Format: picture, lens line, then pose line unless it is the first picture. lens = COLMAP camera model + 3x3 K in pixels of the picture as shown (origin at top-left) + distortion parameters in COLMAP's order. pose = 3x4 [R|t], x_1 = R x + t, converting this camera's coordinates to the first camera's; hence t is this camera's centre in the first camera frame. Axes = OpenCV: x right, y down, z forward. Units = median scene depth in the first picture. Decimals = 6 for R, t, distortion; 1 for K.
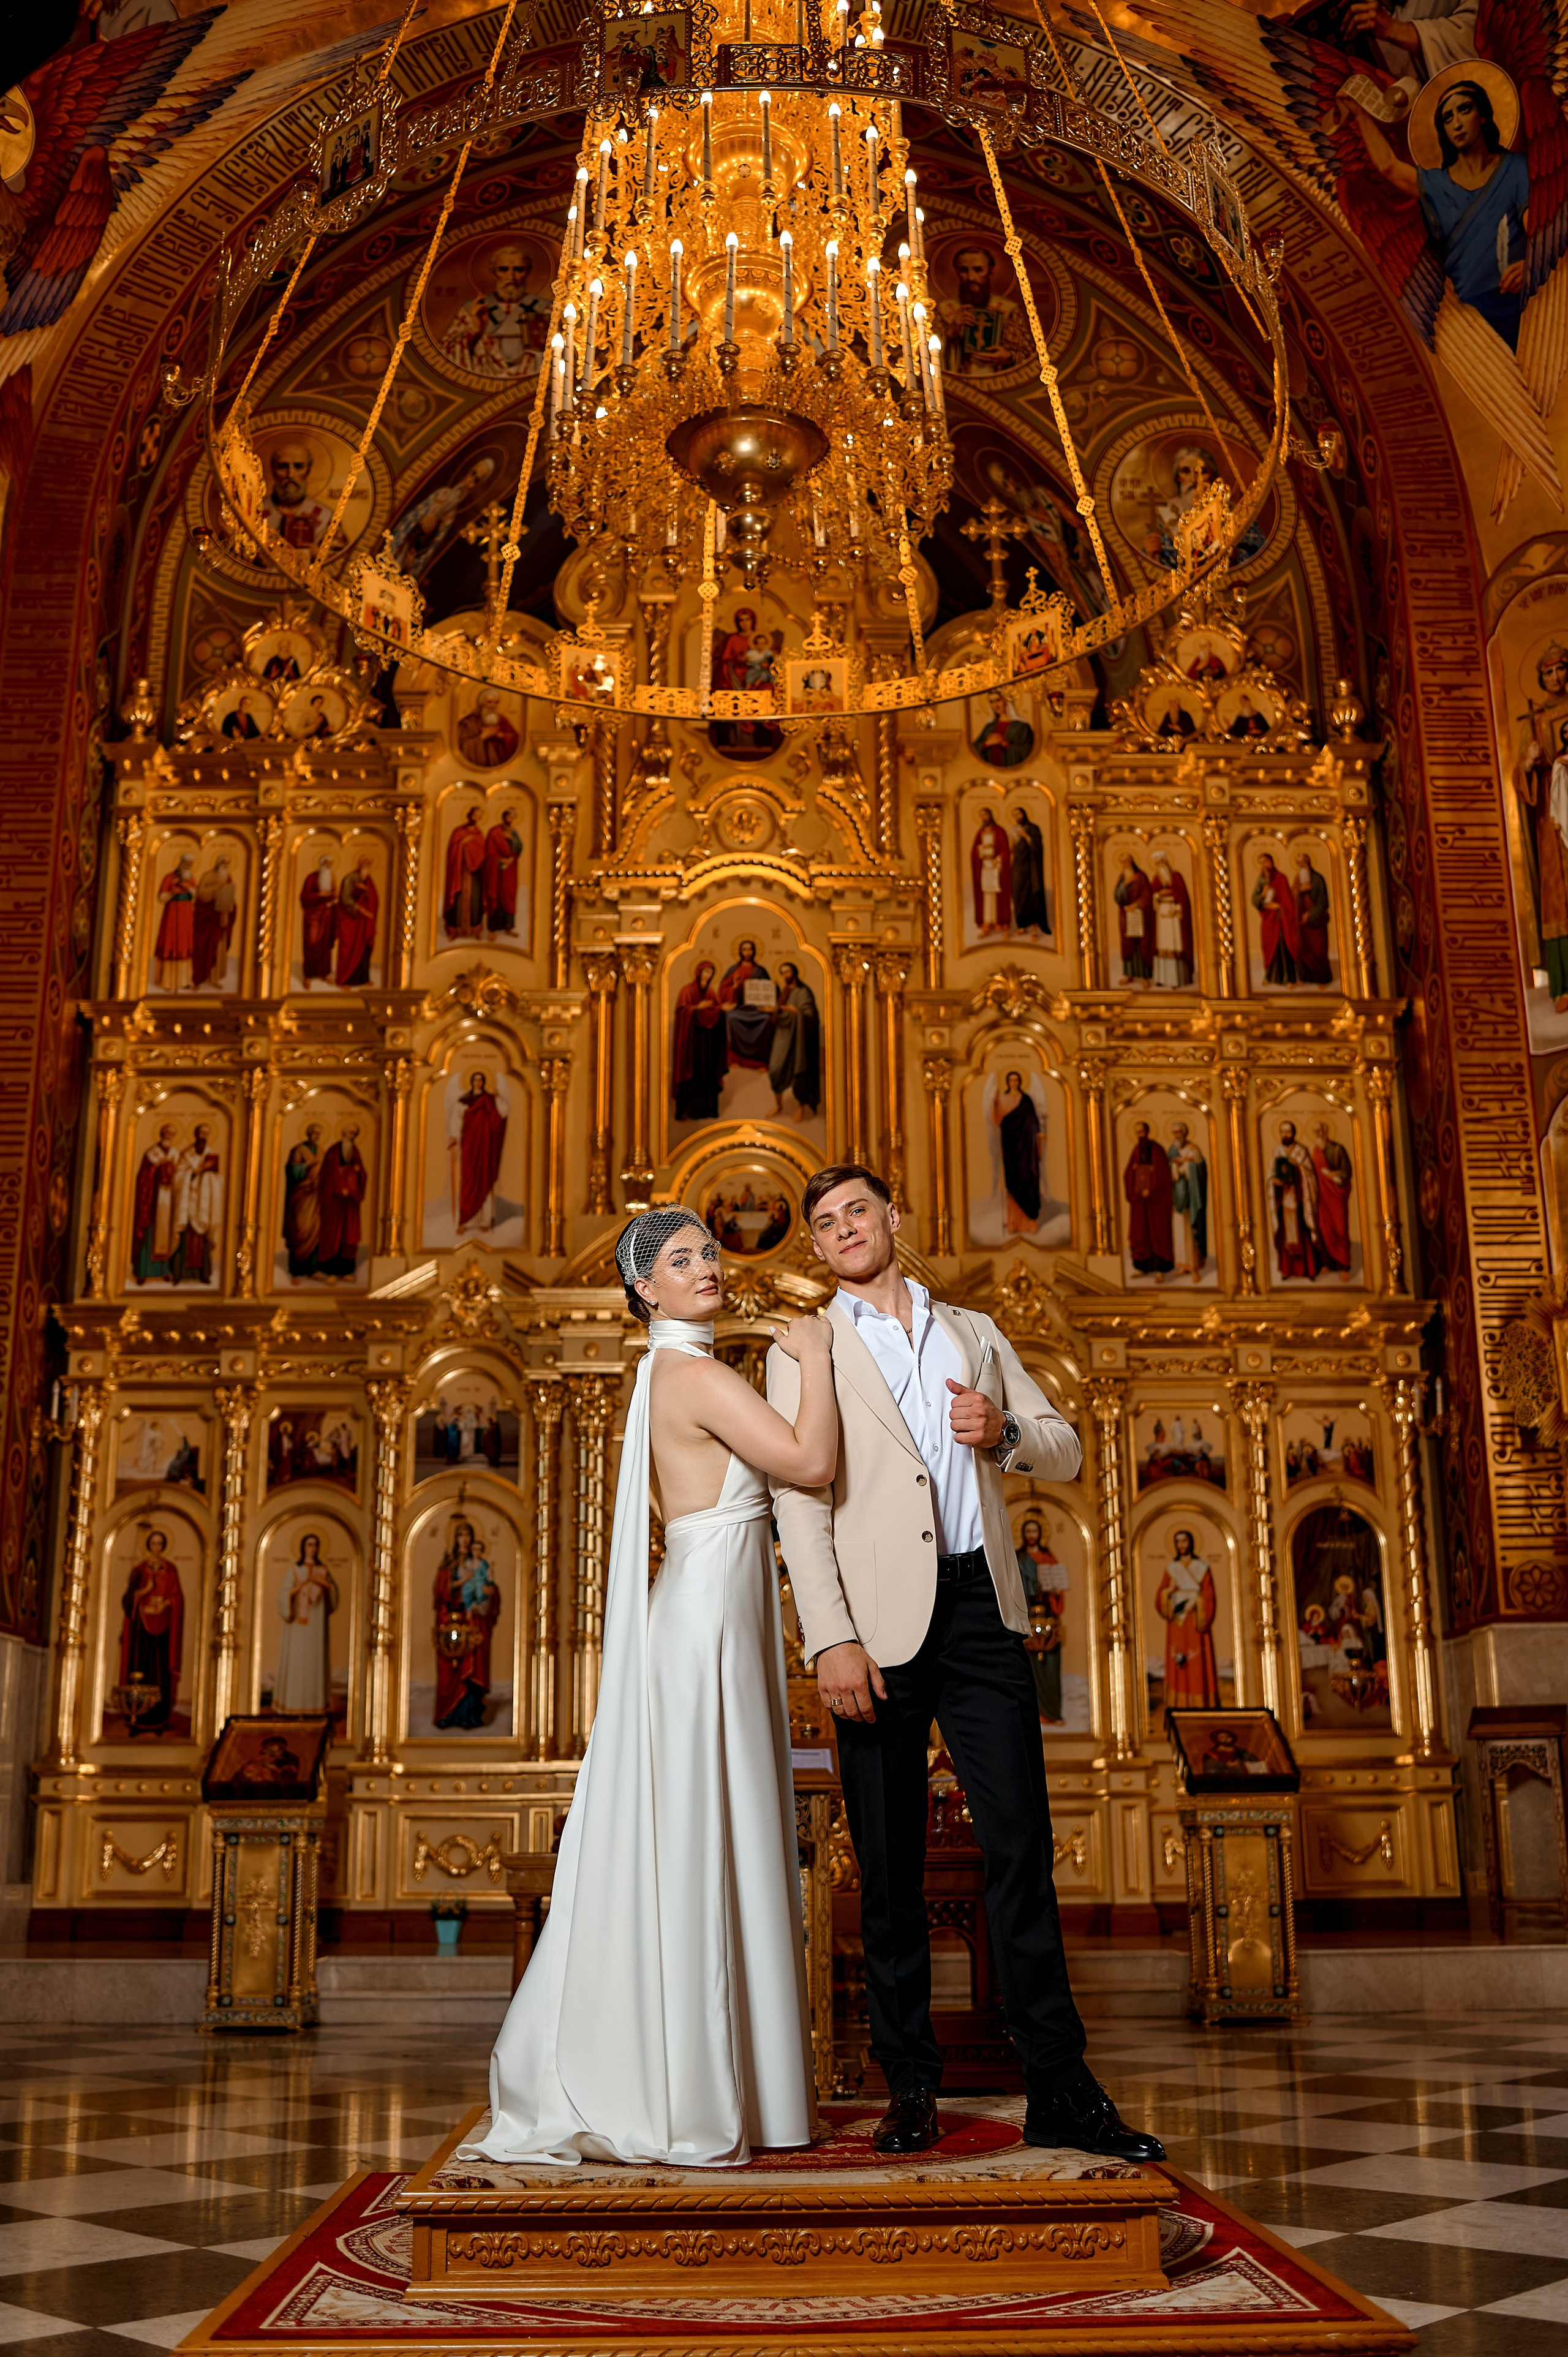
lens RADIAL K [[2315.3, 0, 781.2], [0, 2315.3, 1187.7], [0, 0, 1]] dist [-0.105798, 0.116031]
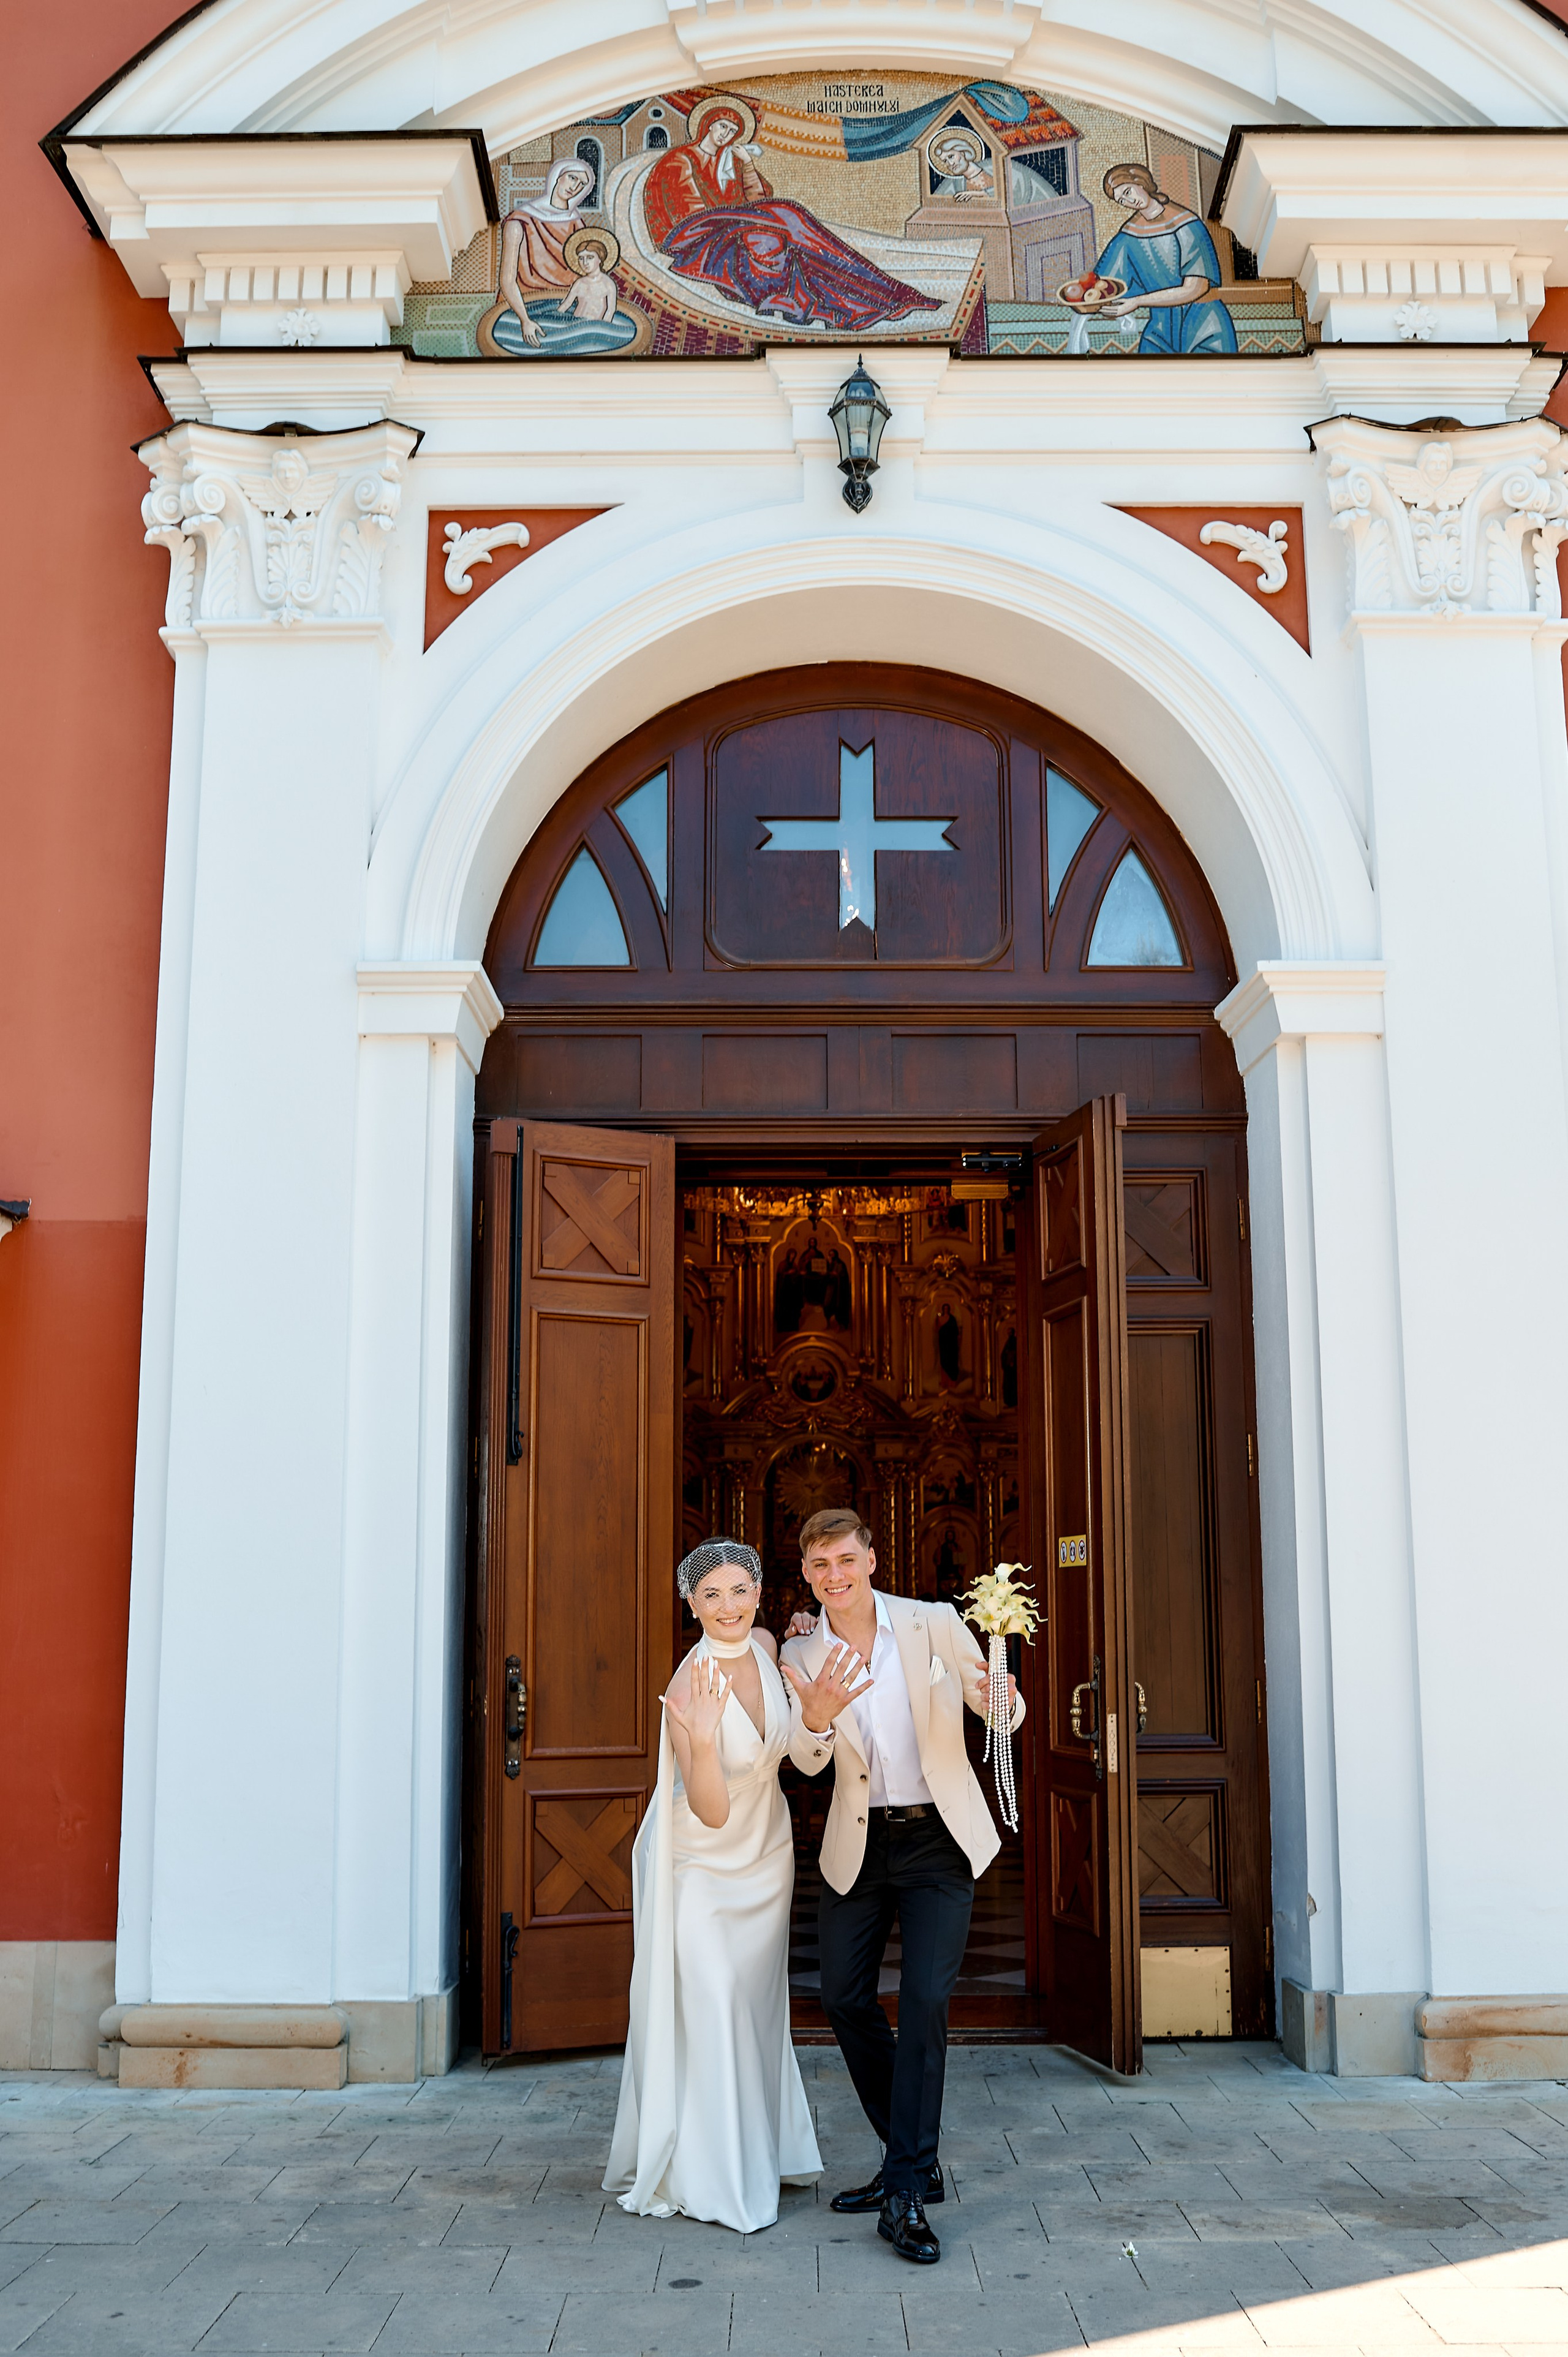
lens RADIAL K [[2343.9, 0, 778.1], [0, 2343.9, 1190.0], [0, 0, 1]] dist [-0.106548, 0.123271]
pose [[0.999541, 0.000378, -0.030298, 0.016859], [0.002604, 0.995151, 0.098321, -0.347493], [0.030188, -0.098355, 0.994693, -1.006144]]
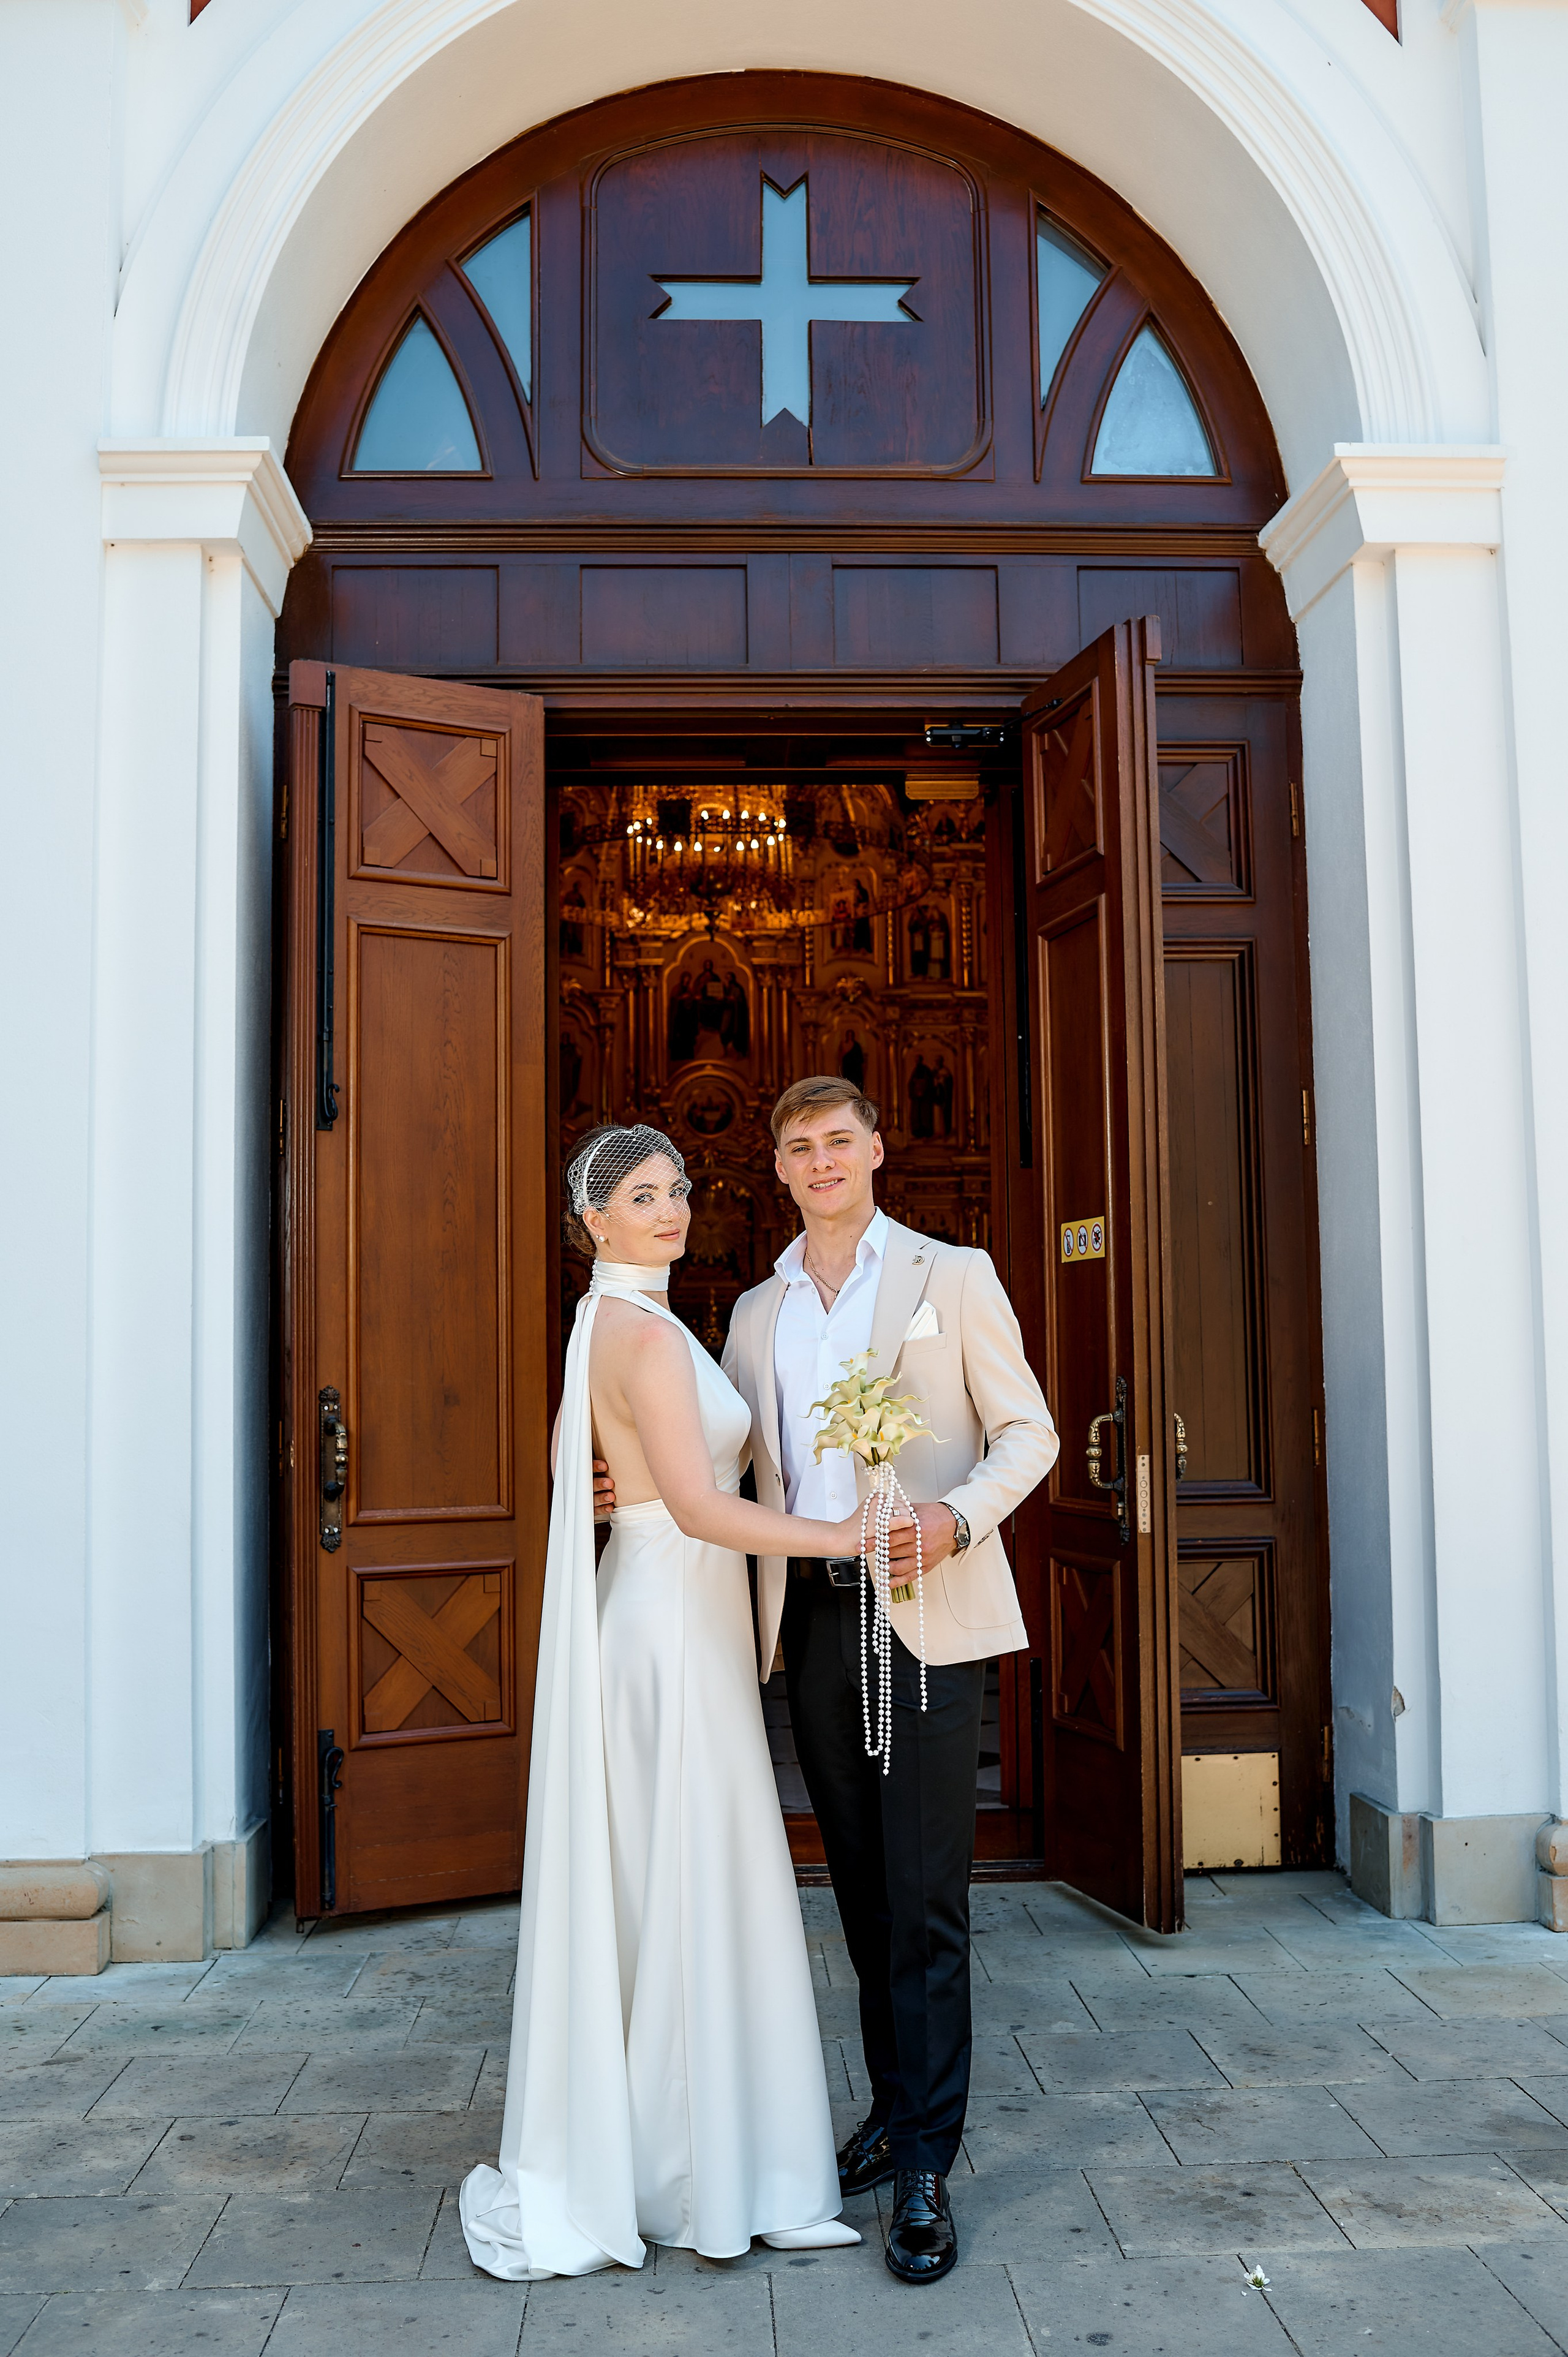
lens RADIAL K [[2315.3, 0, 781.2], [0, 2315.3, 1187.7], [0, 0, 1]] dist [-0.105798, 0.116031]
pose [[0.999828, -0.004181, 0.018050, 0.009848], [0.000476, 0.979683, 0.200551, -0.302437], [-0.018521, -0.200508, 0.979517, -0.870590]]
